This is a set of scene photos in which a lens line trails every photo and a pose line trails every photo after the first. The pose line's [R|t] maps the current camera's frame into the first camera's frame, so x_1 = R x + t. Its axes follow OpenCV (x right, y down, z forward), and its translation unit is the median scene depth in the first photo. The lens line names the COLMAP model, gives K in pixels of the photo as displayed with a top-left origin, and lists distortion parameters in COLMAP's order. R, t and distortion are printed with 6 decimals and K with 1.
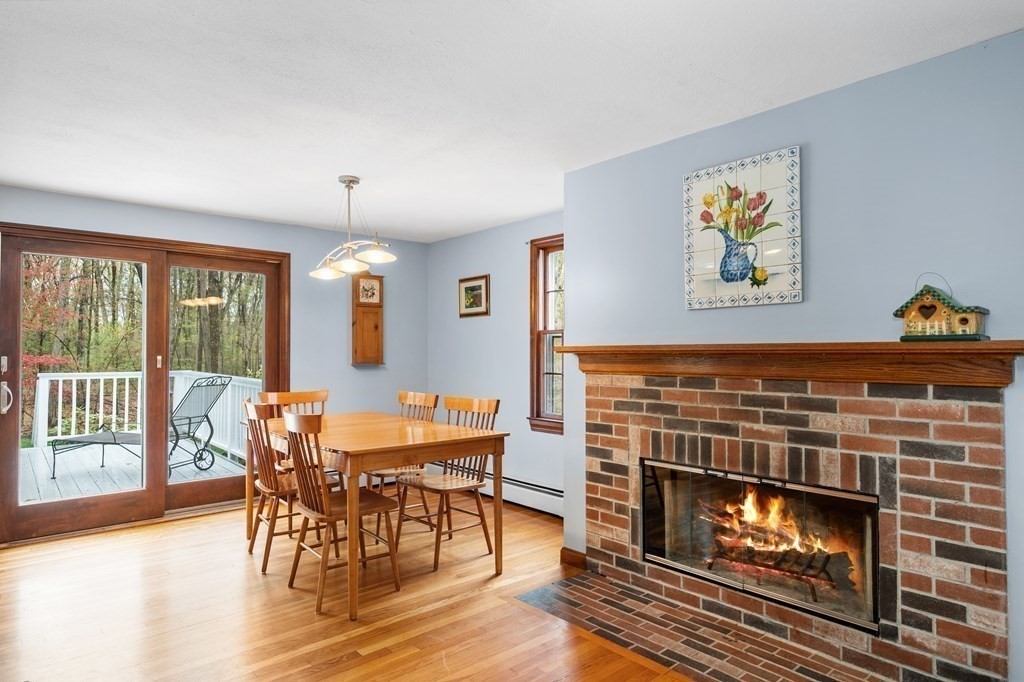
lens RADIAL K [[601.1, 0, 461.8], [0, 601.1, 342.0], [0, 0, 1]] dist [-0.011879, 0.001127]
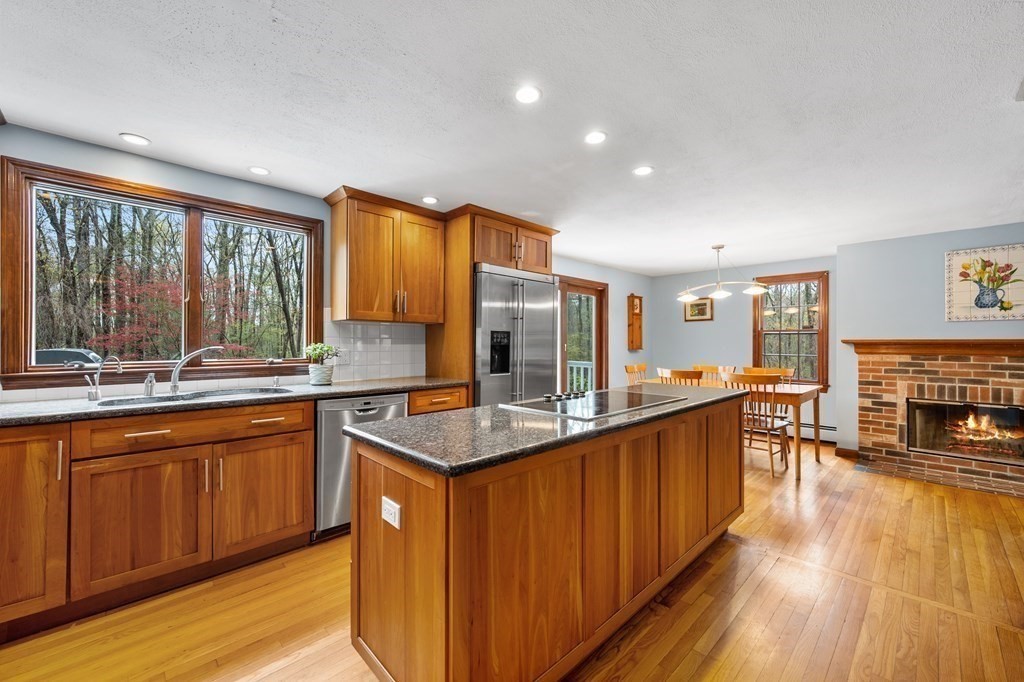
lens RADIAL K [[414.2, 0, 491.4], [0, 414.2, 340.7], [0, 0, 1]] dist [-0.009414, 0.000771]
pose [[0.998494, 0.001215, 0.054839, -1.117649], [-0.002103, 0.999868, 0.016125, -0.008967], [-0.054812, -0.016216, 0.998365, -0.241012]]
